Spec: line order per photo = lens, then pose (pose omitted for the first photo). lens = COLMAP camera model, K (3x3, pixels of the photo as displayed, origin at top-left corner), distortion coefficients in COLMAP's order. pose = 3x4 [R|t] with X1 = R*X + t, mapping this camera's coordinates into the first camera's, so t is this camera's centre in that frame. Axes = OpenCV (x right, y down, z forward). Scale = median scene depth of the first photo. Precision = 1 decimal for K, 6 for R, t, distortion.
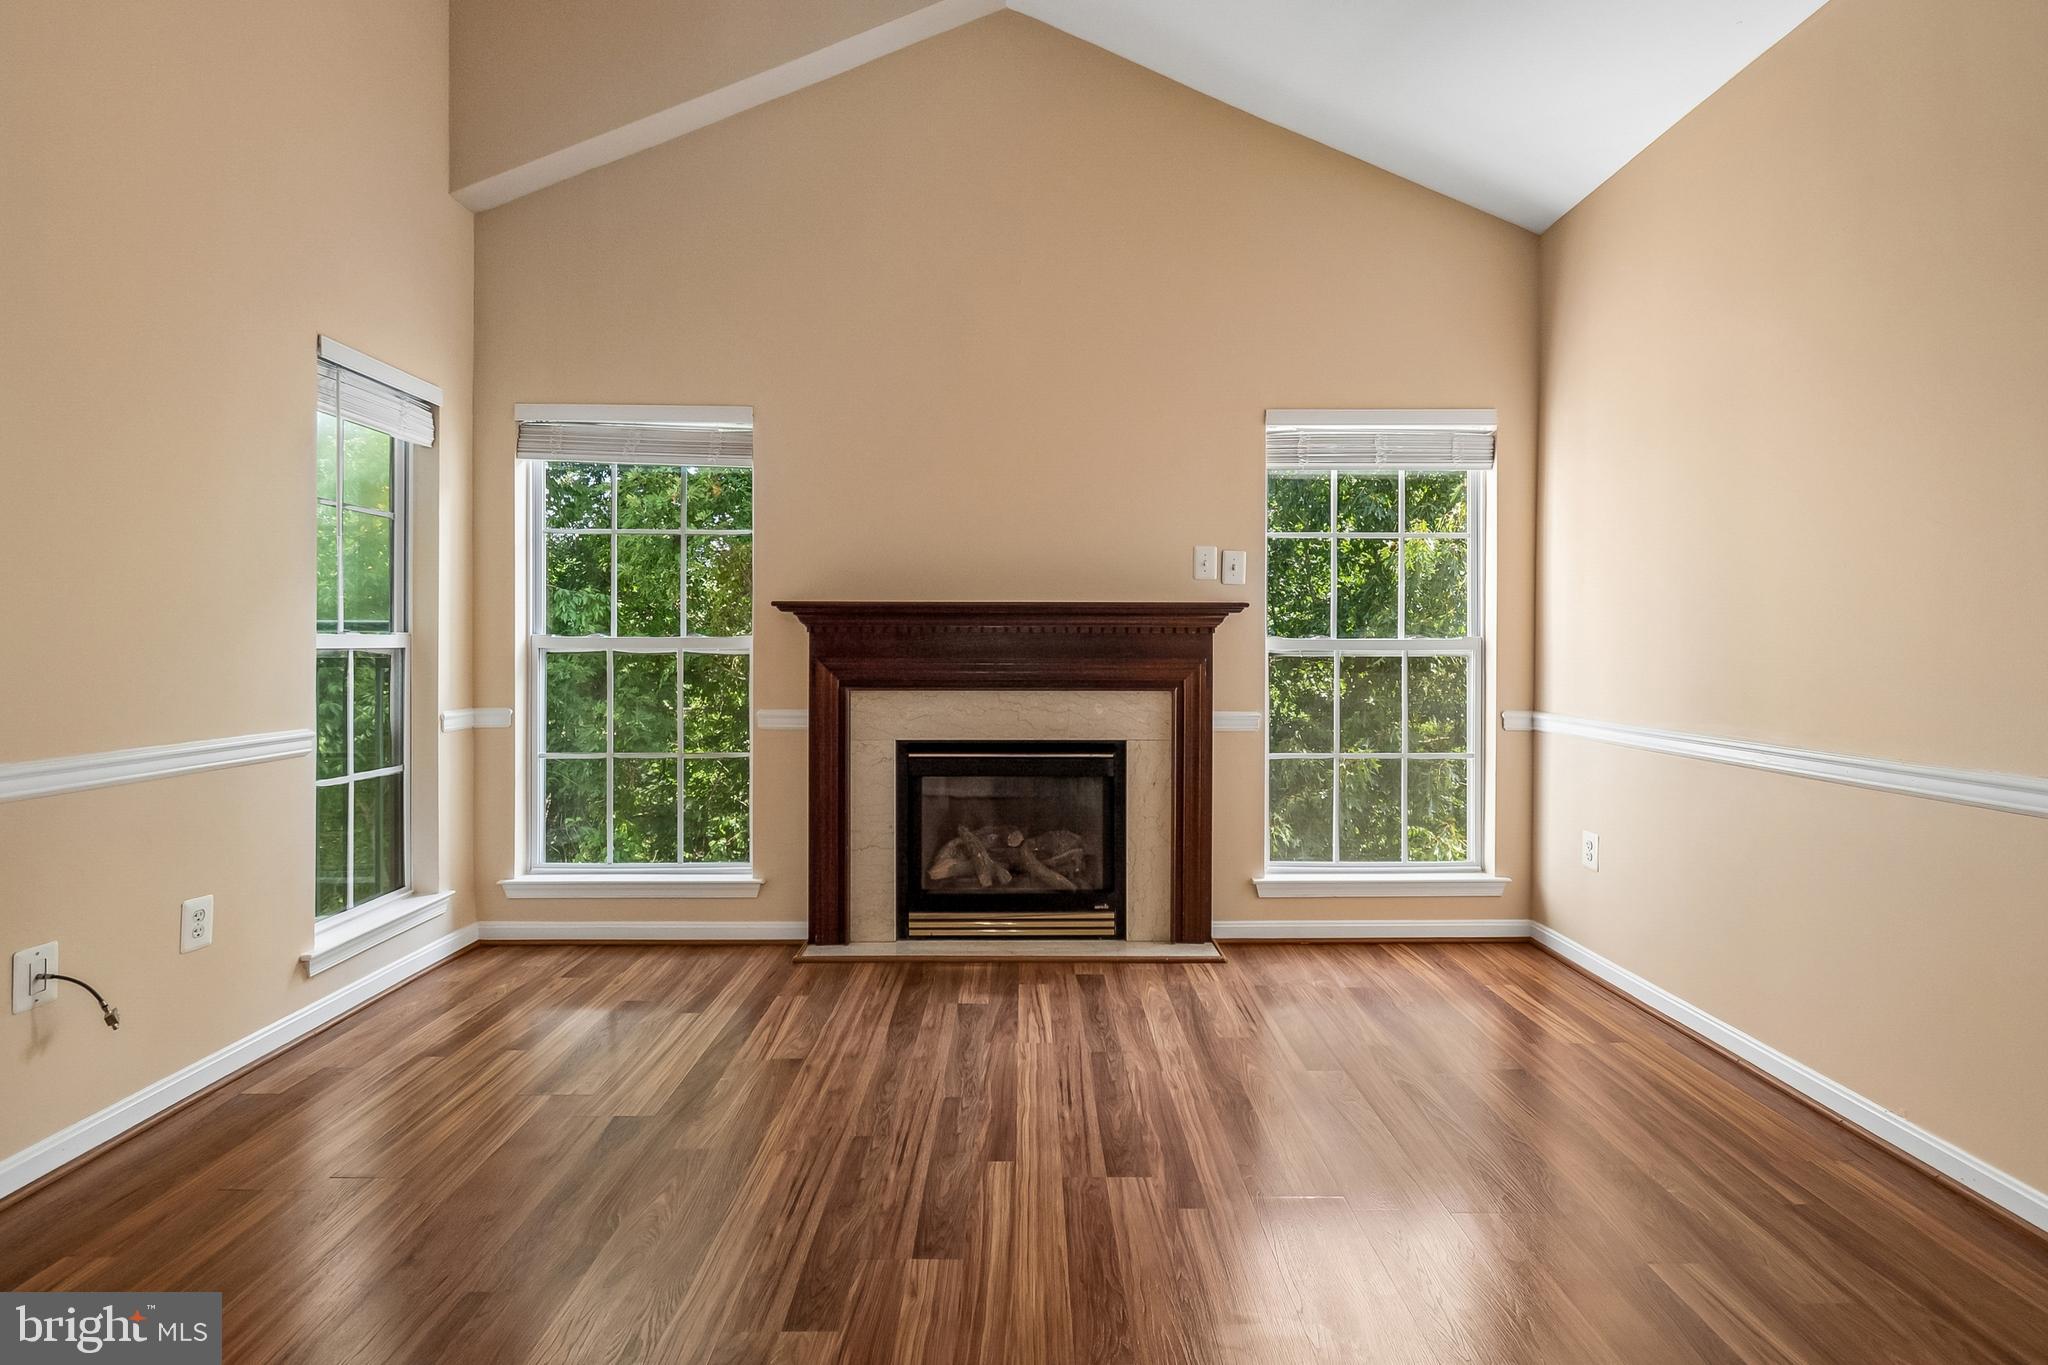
lens RADIAL K [[920.7, 0, 1037.3], [0, 920.7, 645.3], [0, 0, 1]] dist [0.007510, -0.004071]
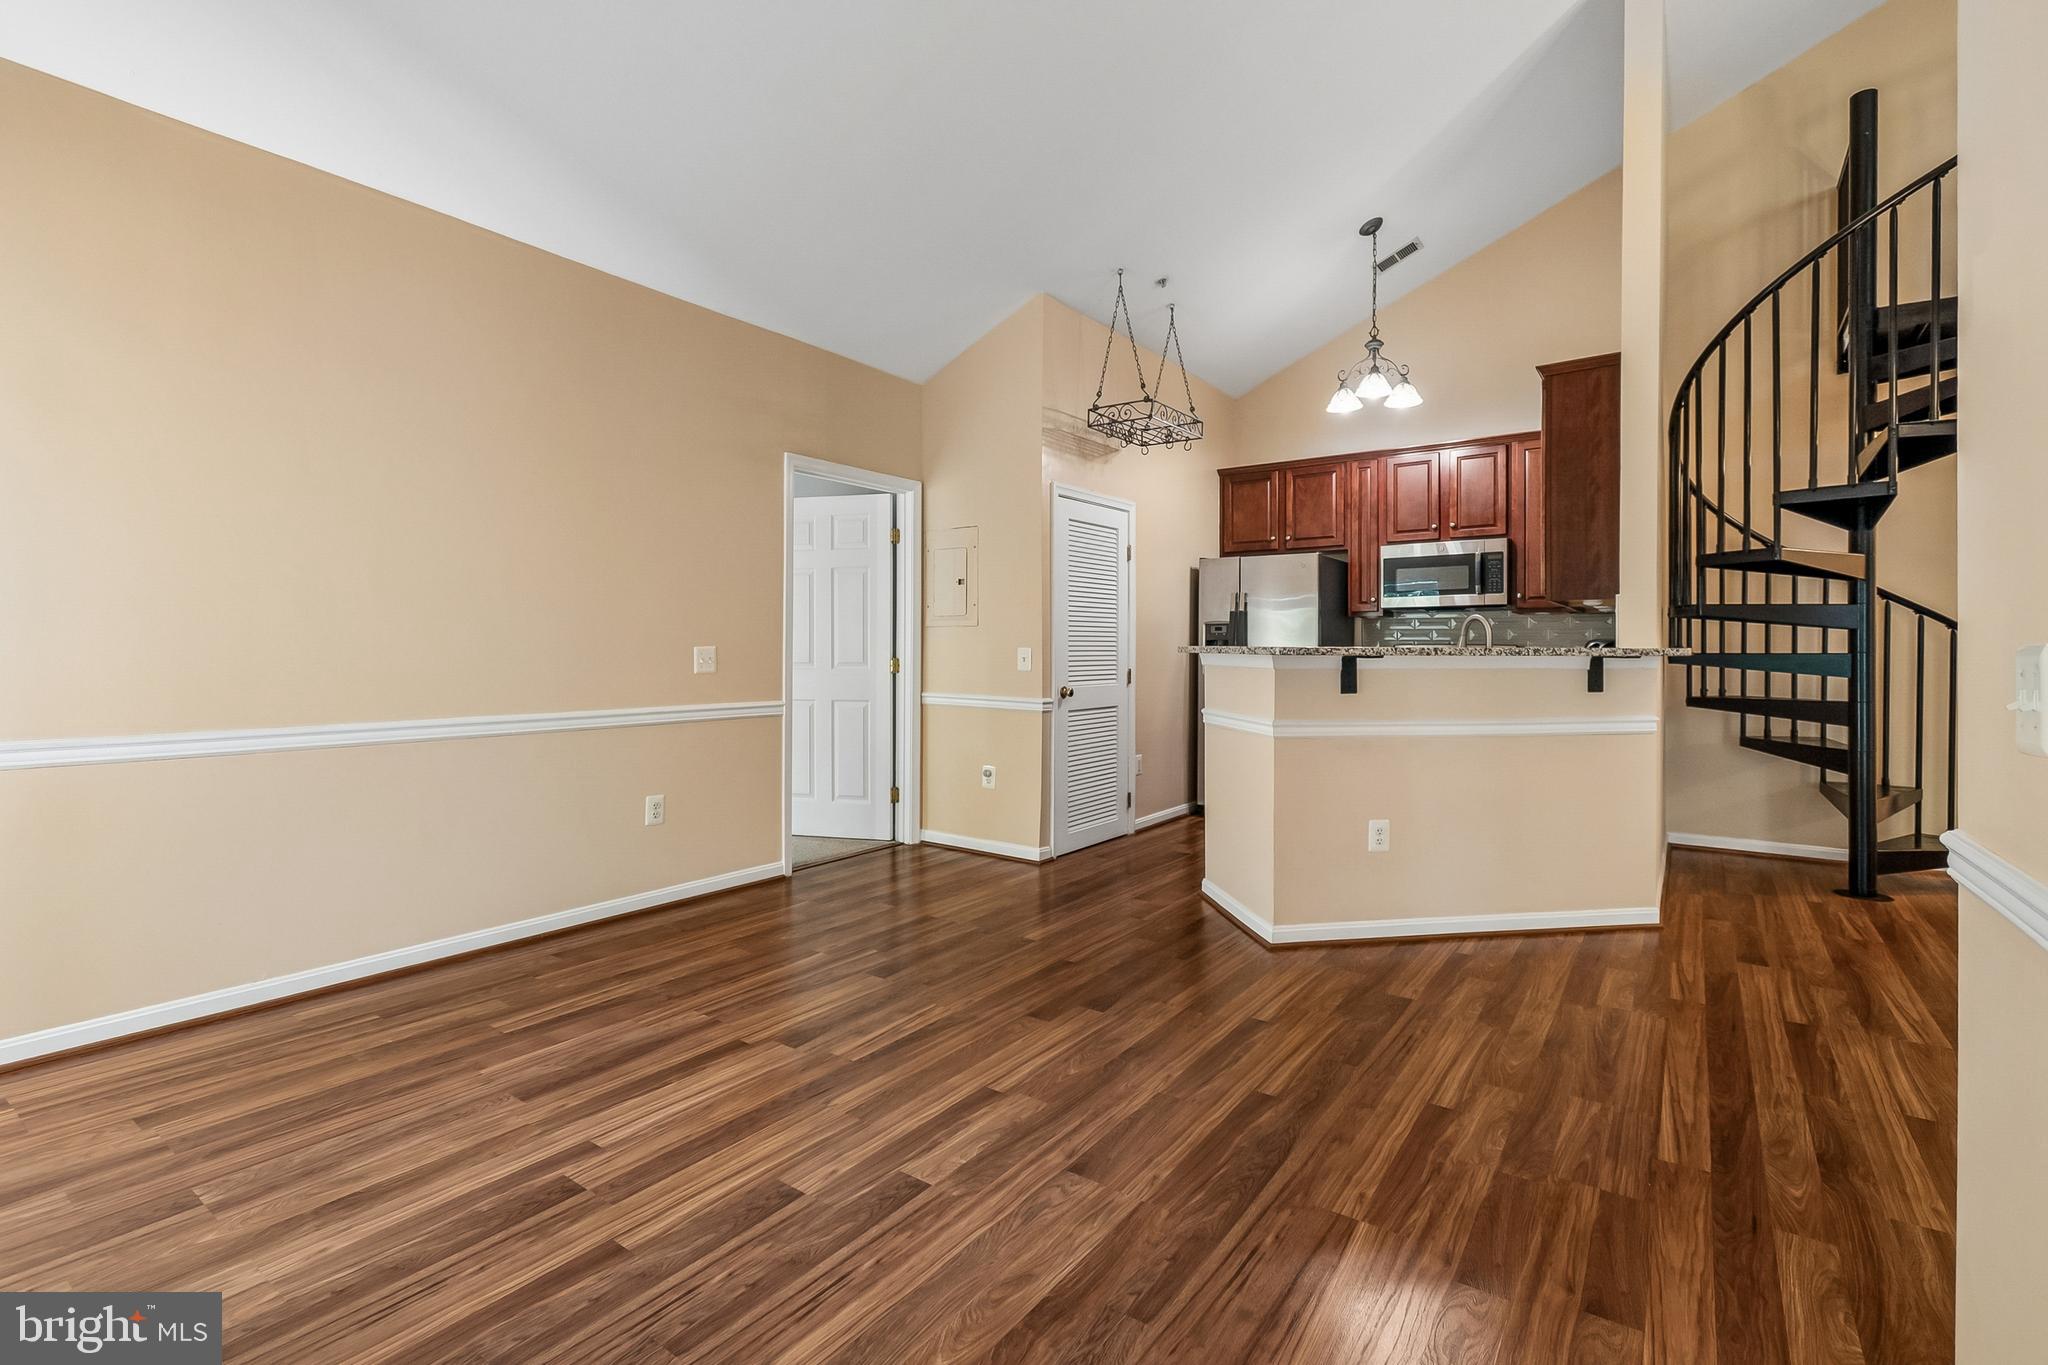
lens RADIAL K [[920.7, 0, 1034.9], [0, 920.7, 650.2], [0, 0, 1]] dist [0.007510, -0.004071]
pose [[-0.808932, -0.007550, 0.587854, -0.505013], [-0.008227, 0.999965, 0.001522, -0.003598], [-0.587844, -0.003605, -0.808966, 0.864082]]
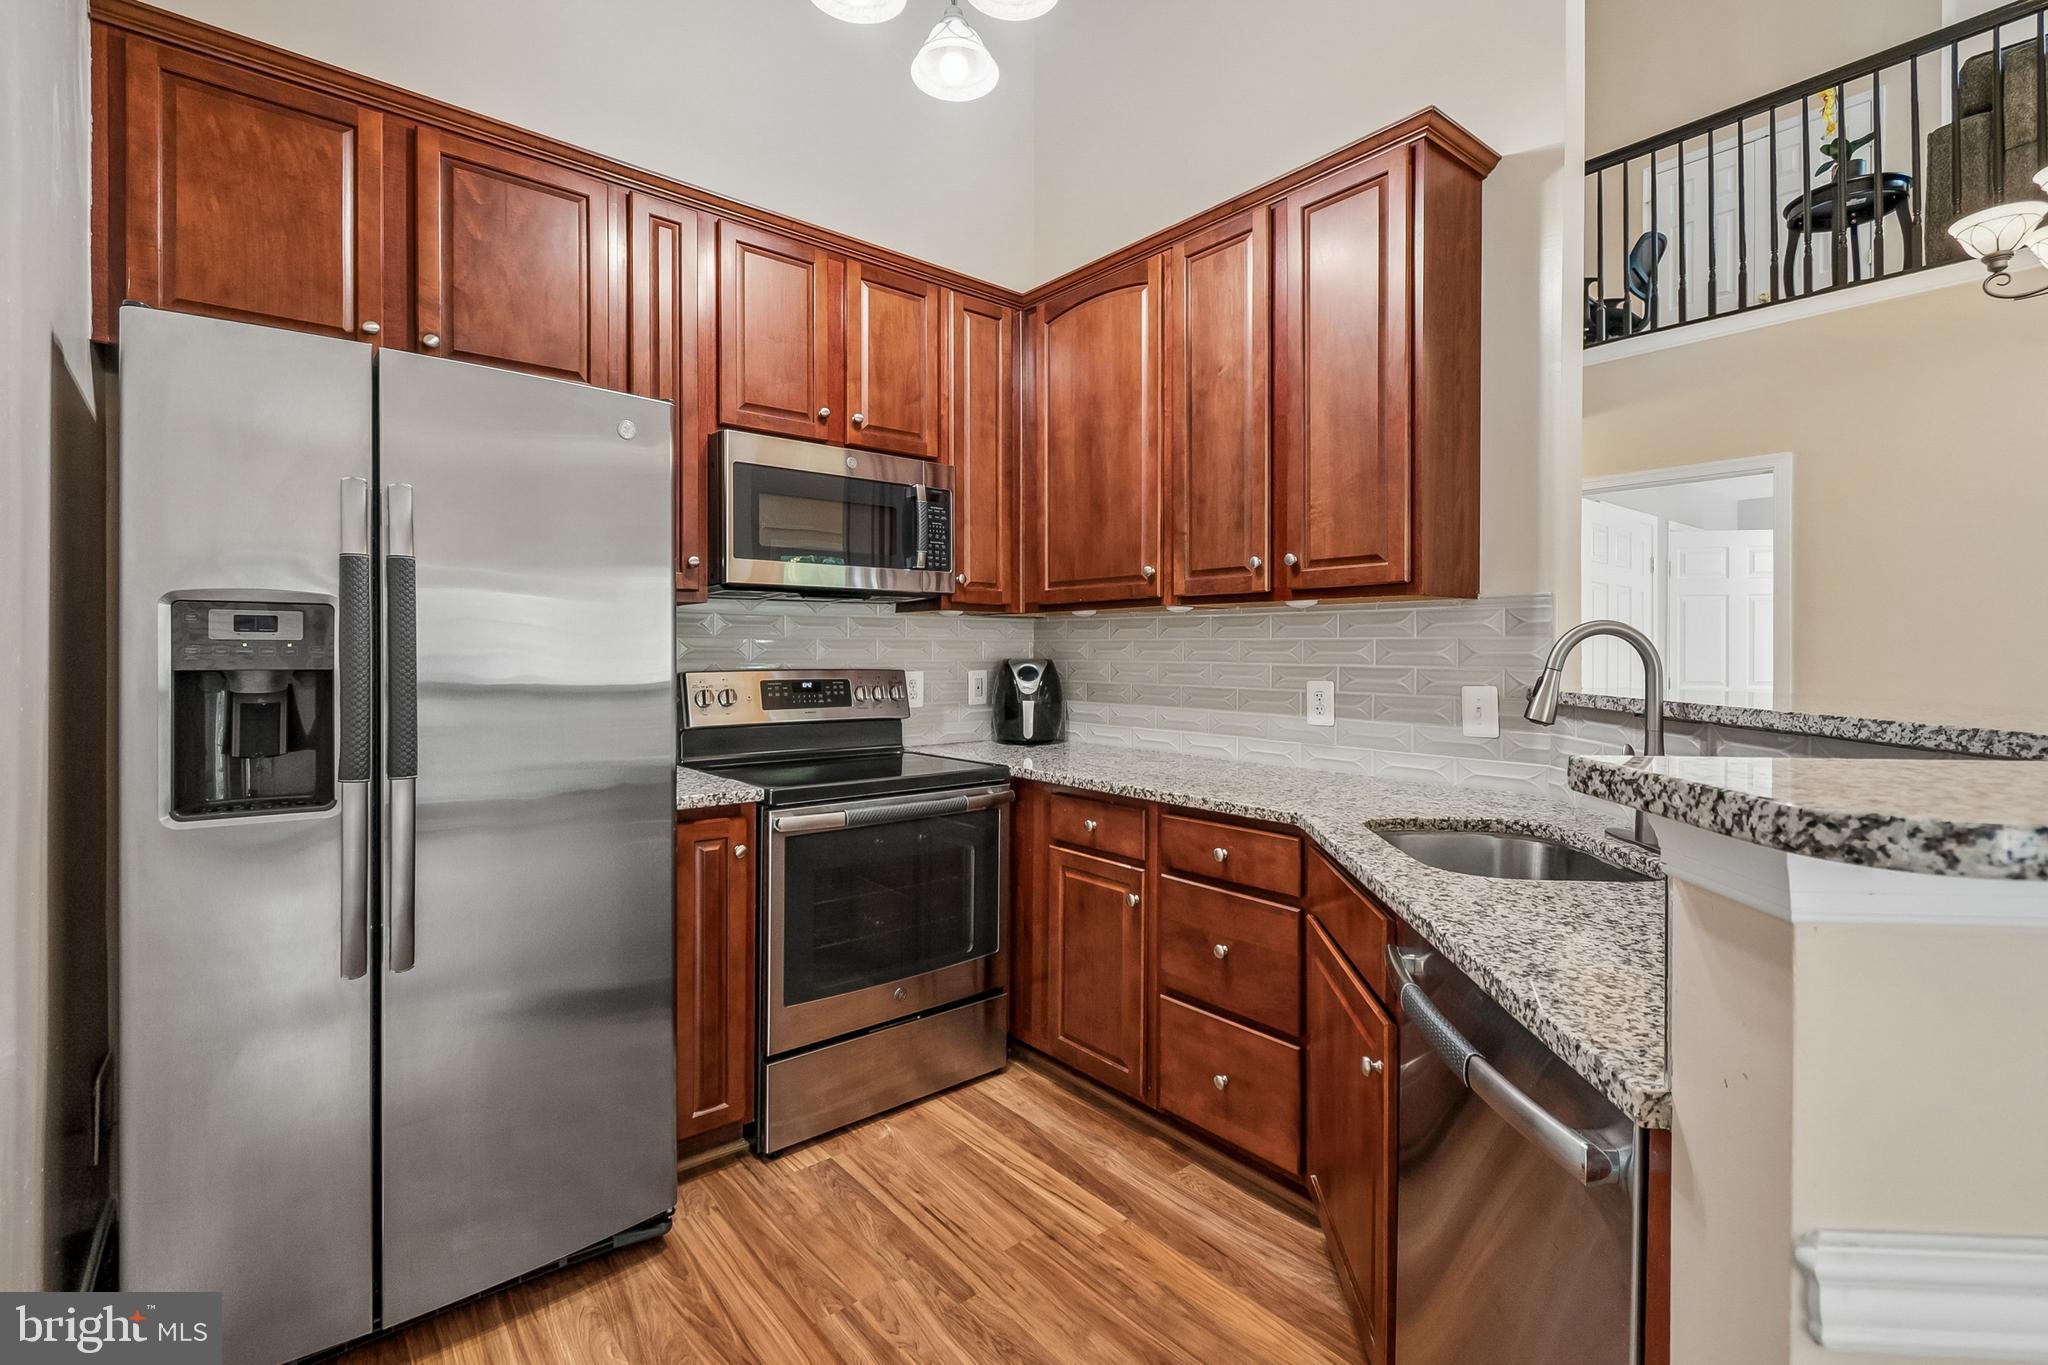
lens RADIAL K [[920.7, 0, 1041.5], [0, 920.7, 649.5], [0, 0, 1]] dist [0.007510, -0.004071]
pose [[-0.763783, -0.006844, -0.645436, 0.256606], [-0.003705, 0.999974, -0.006219, -0.032361], [0.645462, -0.002358, -0.763789, -0.234069]]
